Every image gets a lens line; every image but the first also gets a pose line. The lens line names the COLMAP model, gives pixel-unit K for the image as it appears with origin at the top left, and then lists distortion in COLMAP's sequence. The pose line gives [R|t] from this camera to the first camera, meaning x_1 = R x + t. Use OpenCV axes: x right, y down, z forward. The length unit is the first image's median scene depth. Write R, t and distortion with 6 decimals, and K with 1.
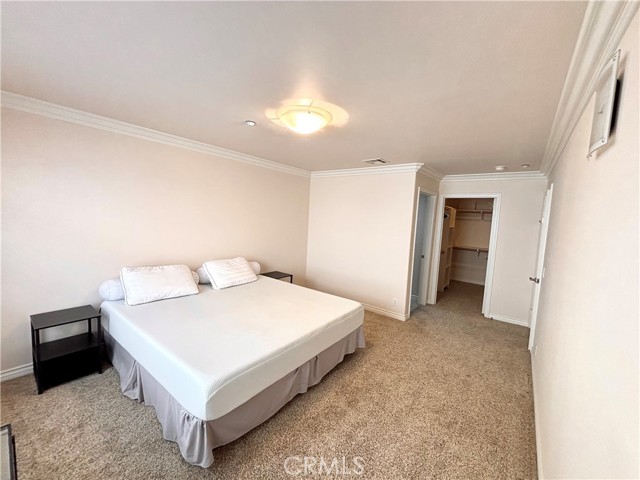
lens RADIAL K [[259.0, 0, 320.0], [0, 259.0, 240.0], [0, 0, 1]] dist [0.002923, -0.000009]
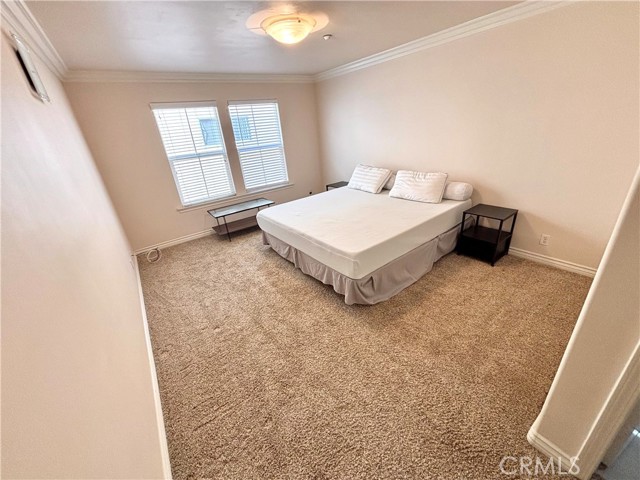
lens RADIAL K [[259.0, 0, 320.0], [0, 259.0, 240.0], [0, 0, 1]] dist [0.002923, -0.000009]
pose [[-0.267398, 0.360109, -0.893767, 0.885672], [-0.024868, 0.924654, 0.379994, -0.067653], [0.963265, 0.123836, -0.238296, 1.158115]]
